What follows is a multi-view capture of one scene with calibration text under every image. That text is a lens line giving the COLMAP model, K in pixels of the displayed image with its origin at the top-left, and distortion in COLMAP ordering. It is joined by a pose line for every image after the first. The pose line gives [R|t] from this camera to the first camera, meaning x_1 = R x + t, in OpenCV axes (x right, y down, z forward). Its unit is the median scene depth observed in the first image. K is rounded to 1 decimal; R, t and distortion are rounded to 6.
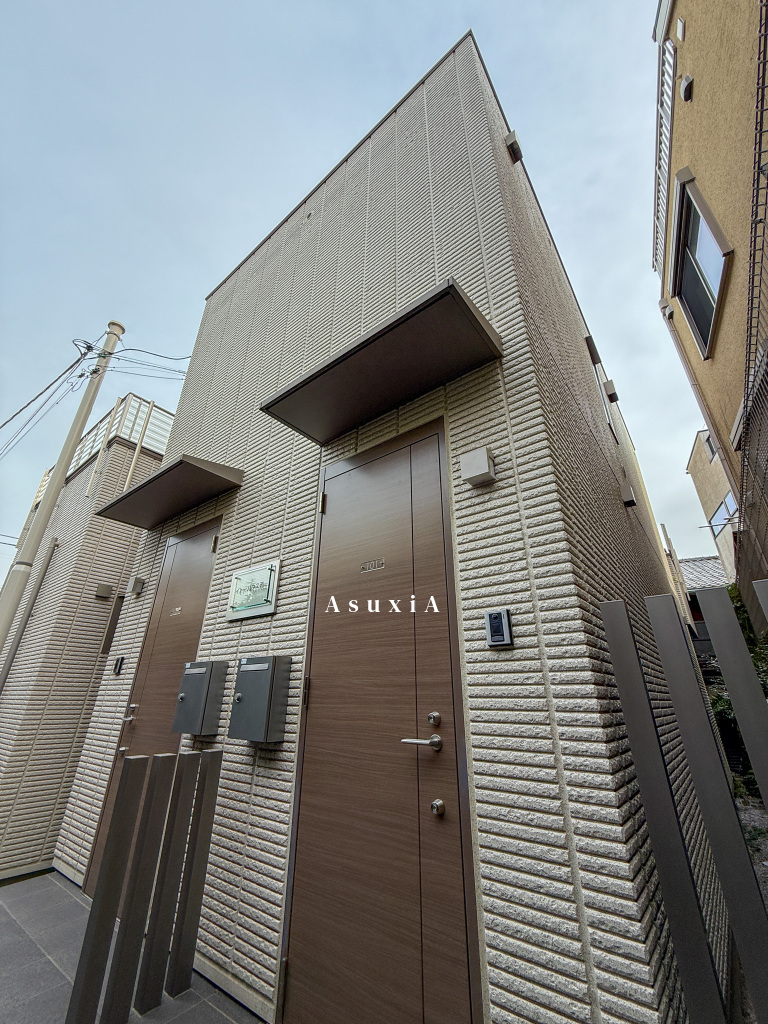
lens RADIAL K [[406.6, 0, 380.4], [0, 406.6, 515.4], [0, 0, 1]] dist [-0.000357, 0.000156]
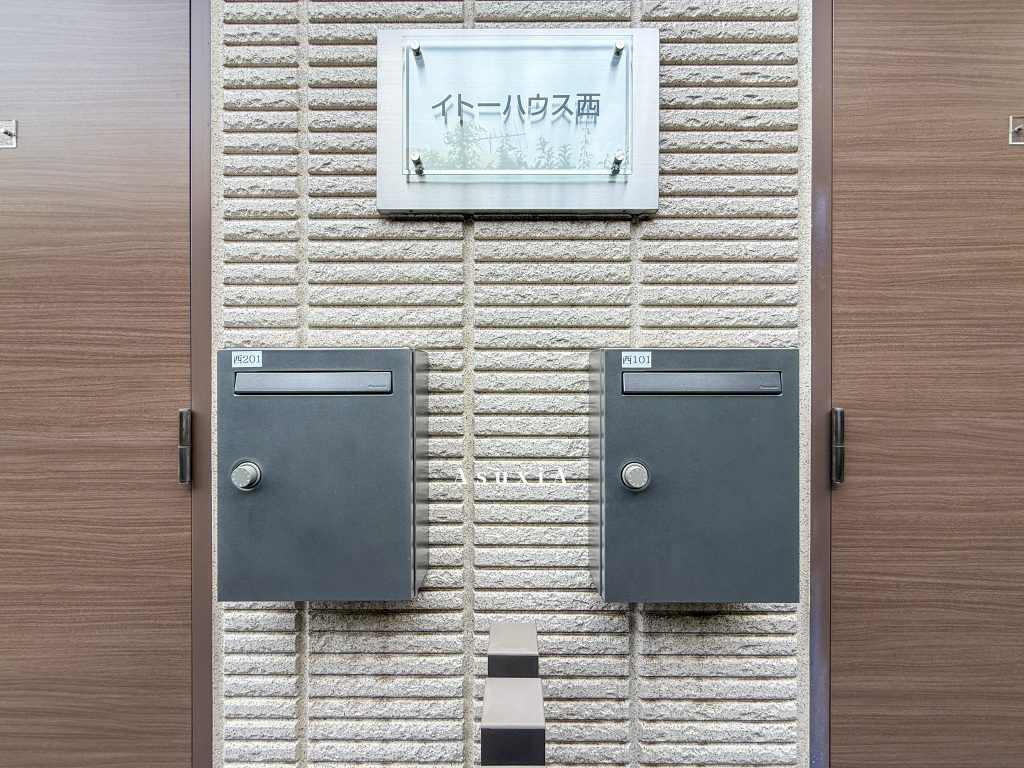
lens RADIAL K [[406.6, 0, 509.2], [0, 406.6, 382.6], [0, 0, 1]] dist [-0.000357, 0.000156]
pose [[0.785763, -0.011239, 0.618425, -0.527861], [-0.249113, 0.909407, 0.333049, 0.274574], [-0.566143, -0.415755, 0.711779, 0.768187]]
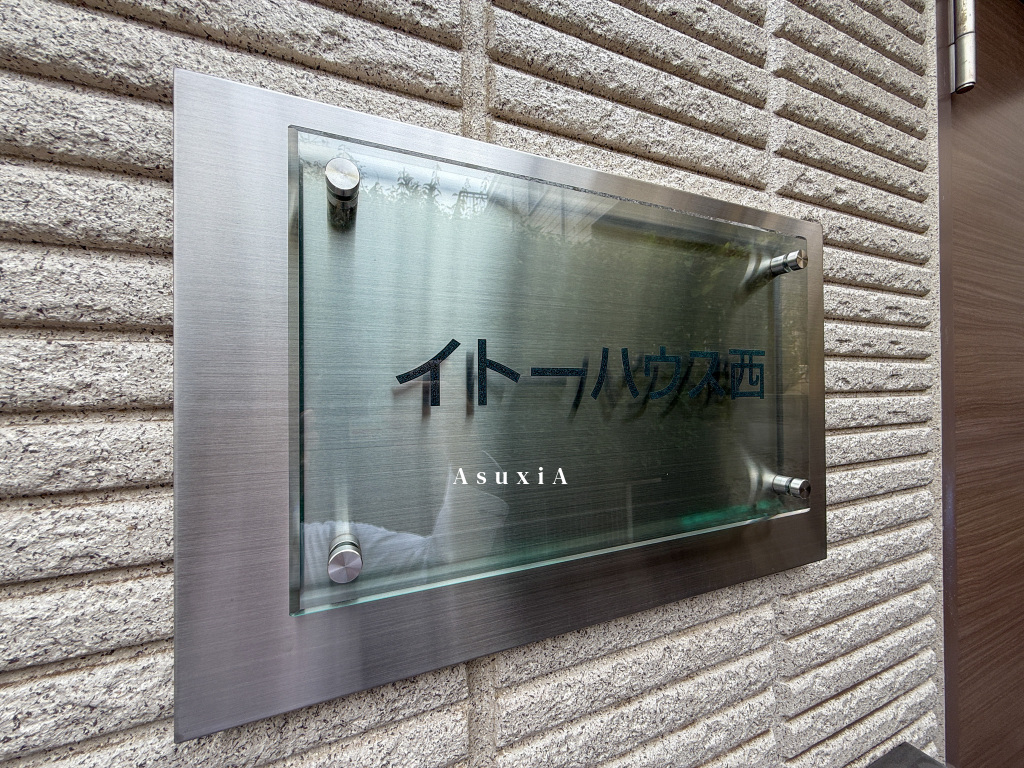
lens RADIAL K [[406.6, 0, 512.0], [0, 406.6, 386.1], [0, 0, 1]] dist [-0.000357, 0.000156]
pose [[0.474647, -0.006958, 0.880149, -0.455900], [-0.352635, 0.914703, 0.197401, 0.181283], [-0.806448, -0.404067, 0.431708, 1.028270]]
